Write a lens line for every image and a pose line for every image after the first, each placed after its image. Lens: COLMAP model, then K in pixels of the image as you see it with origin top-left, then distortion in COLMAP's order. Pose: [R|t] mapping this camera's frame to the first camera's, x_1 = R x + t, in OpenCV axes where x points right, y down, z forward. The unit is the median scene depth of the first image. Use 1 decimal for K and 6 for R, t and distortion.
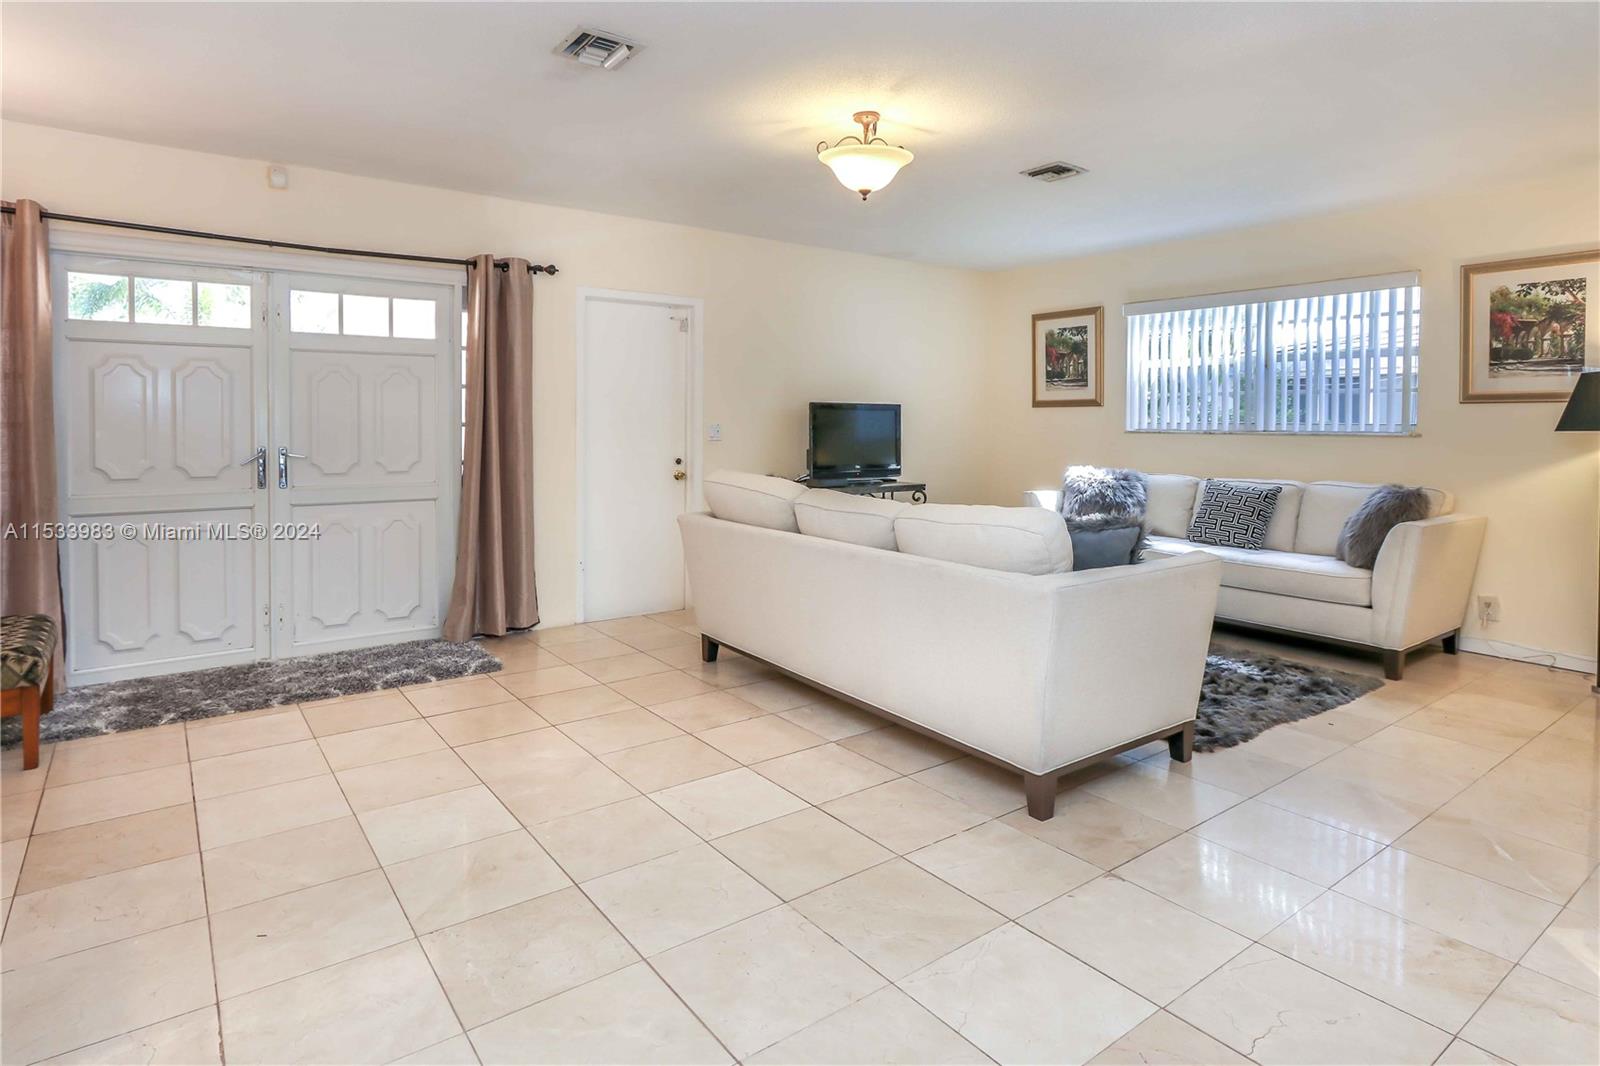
lens RADIAL K [[873.5, 0, 787.6], [0, 873.5, 432.7], [0, 0, 1]] dist [0.005154, 0.000717]
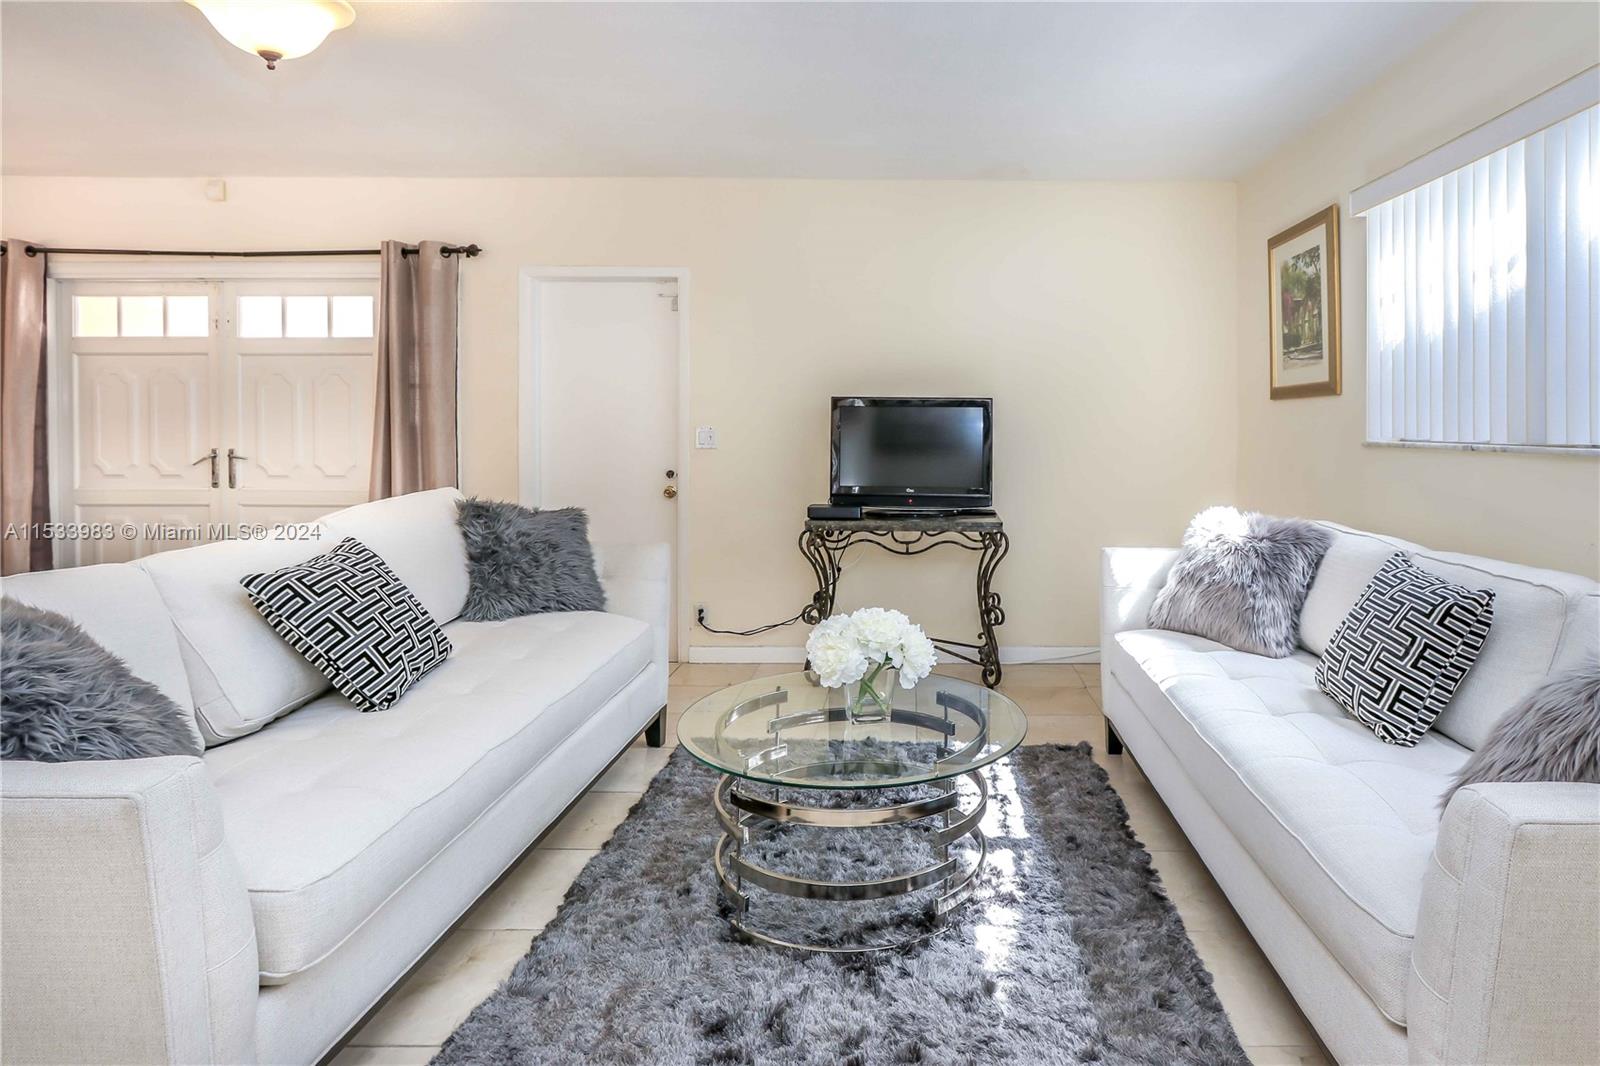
lens RADIAL K [[869.9, 0, 915.3], [0, 869.9, 434.9], [0, 0, 1]] dist [-0.004363, -0.000089]
pose [[0.812970, 0.006533, -0.582268, 0.519734], [-0.006370, 0.999977, 0.002325, -0.006347], [0.582270, 0.001819, 0.812993, 0.485087]]
